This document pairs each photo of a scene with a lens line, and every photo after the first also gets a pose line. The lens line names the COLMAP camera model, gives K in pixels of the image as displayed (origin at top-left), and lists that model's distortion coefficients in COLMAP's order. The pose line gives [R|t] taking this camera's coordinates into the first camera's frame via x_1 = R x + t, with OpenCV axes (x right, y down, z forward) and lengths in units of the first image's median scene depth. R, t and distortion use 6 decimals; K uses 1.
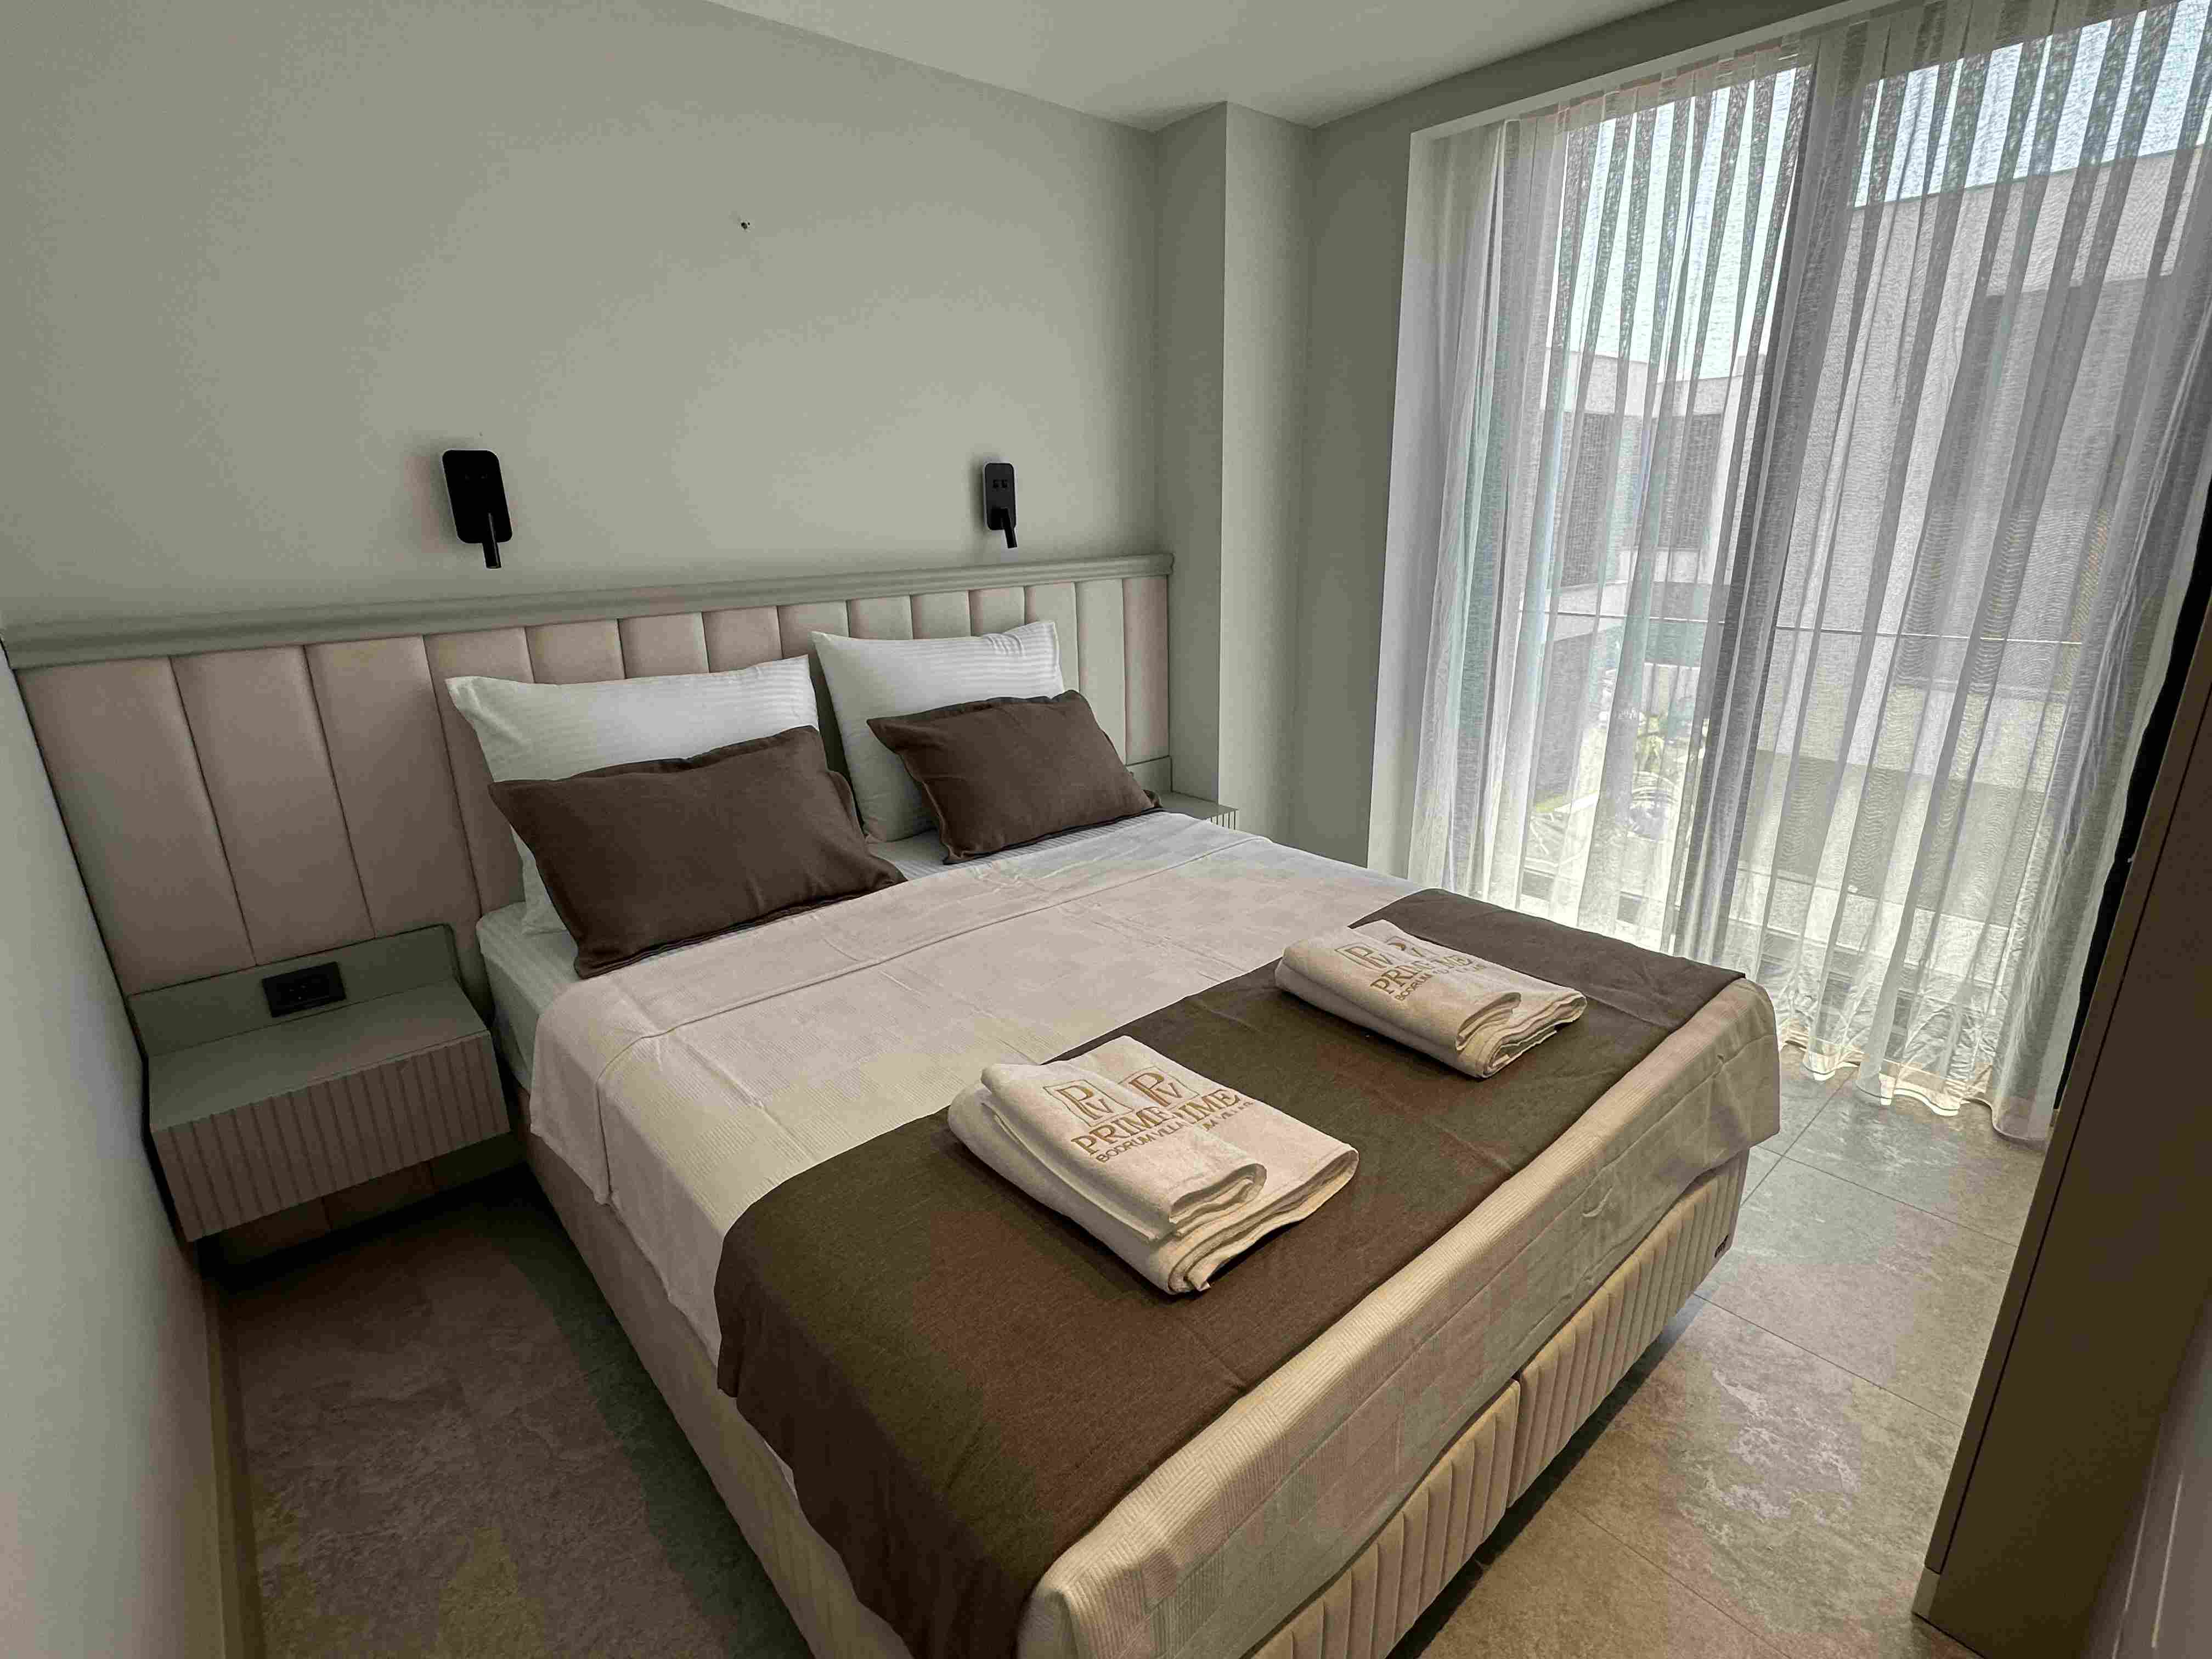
lens RADIAL K [[1044.5, 0, 1102.5], [0, 1044.5, 831.4], [0, 0, 1]] dist [-0.003692, 0.000643]
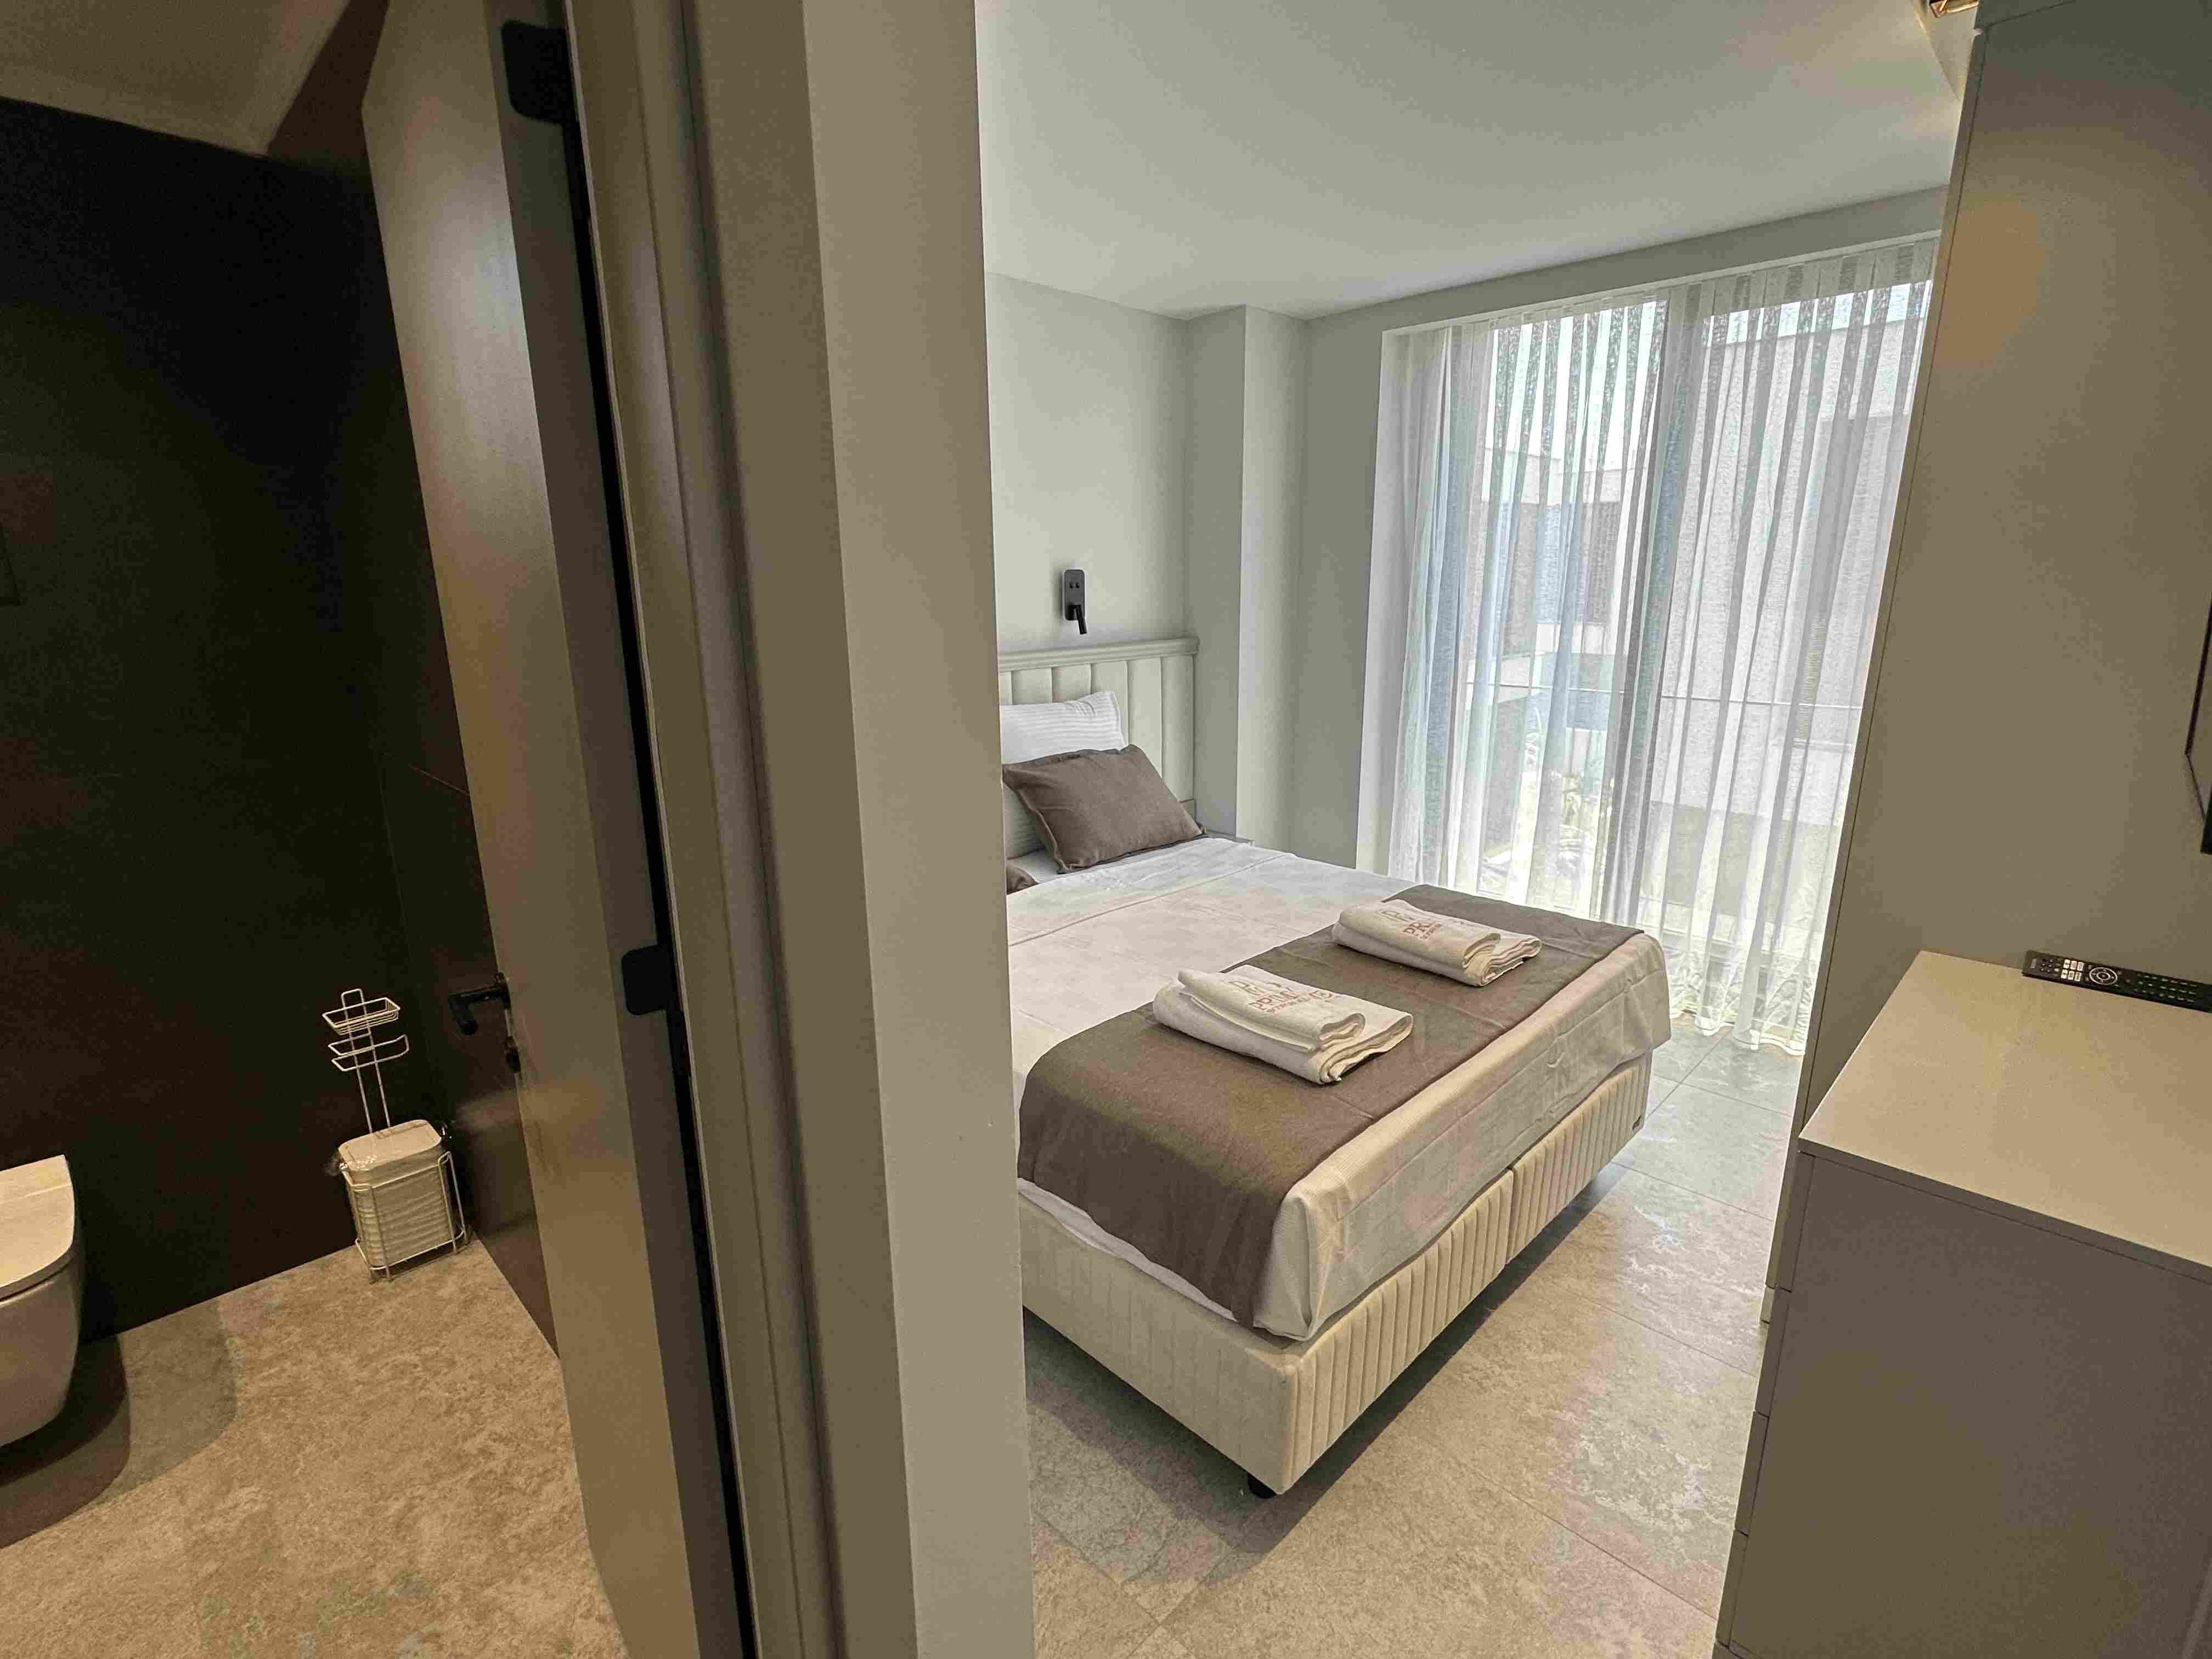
lens RADIAL K [[1044.5, 0, 1104.7], [0, 1044.5, 831.2], [0, 0, 1]] dist [-0.003692, 0.000643]
pose [[0.997874, -0.007067, 0.064795, -0.171989], [0.011082, 0.998025, -0.061829, 0.057747], [-0.064230, 0.062415, 0.995981, -0.309016]]
